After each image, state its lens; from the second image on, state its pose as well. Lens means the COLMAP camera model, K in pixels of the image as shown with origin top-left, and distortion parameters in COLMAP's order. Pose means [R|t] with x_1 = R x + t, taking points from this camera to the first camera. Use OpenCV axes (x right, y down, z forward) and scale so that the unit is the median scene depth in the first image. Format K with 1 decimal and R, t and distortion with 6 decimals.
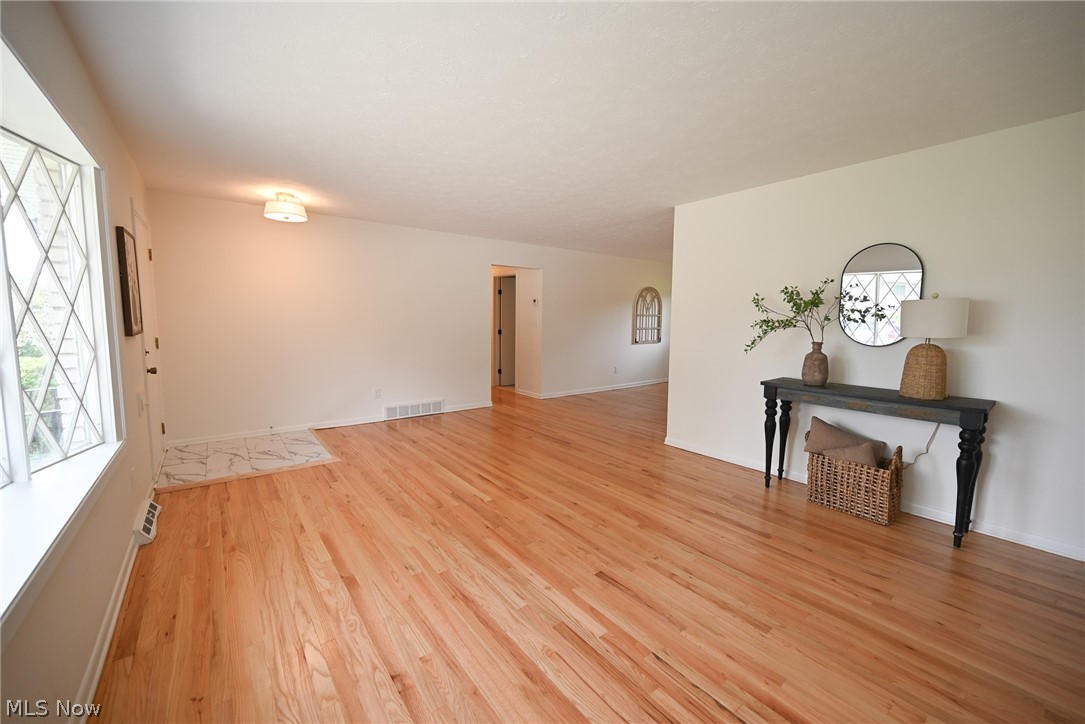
lens RADIAL K [[425.1, 0, 542.5], [0, 425.1, 362.0], [0, 0, 1]] dist [-0.000292, -0.000027]
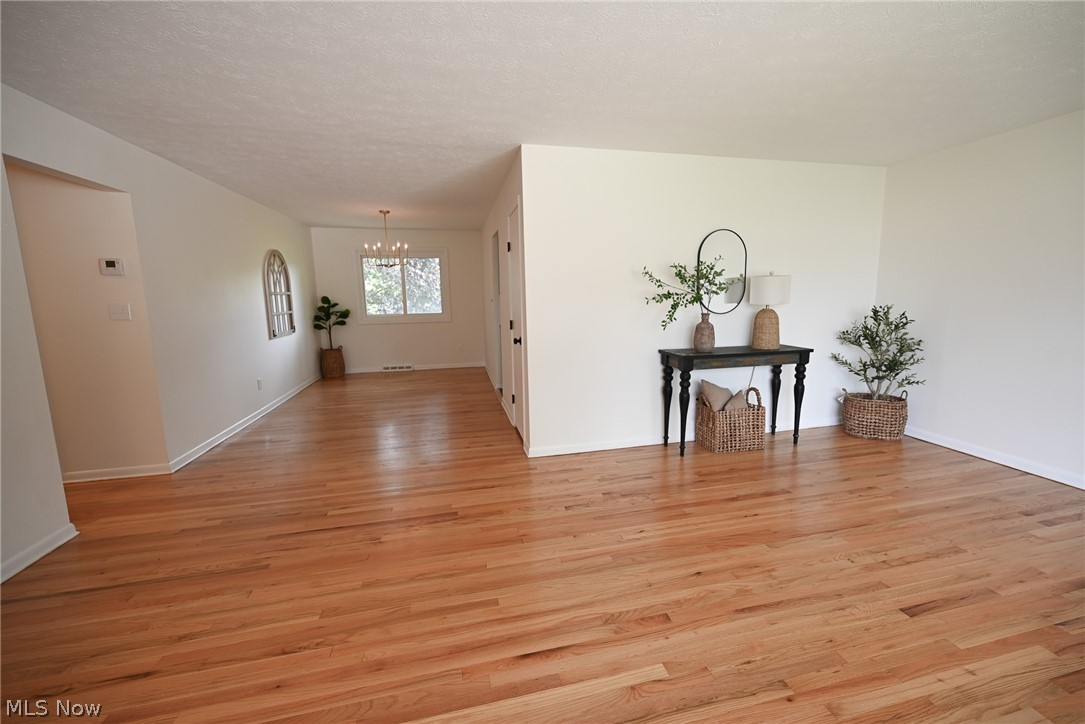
lens RADIAL K [[451.5, 0, 542.5], [0, 451.5, 362.0], [0, 0, 1]] dist [-0.001367, -0.000066]
pose [[0.402439, -0.153437, 0.902497, -0.576925], [0.113127, 0.986633, 0.117296, -0.101473], [-0.908430, 0.054893, 0.414417, 0.855207]]
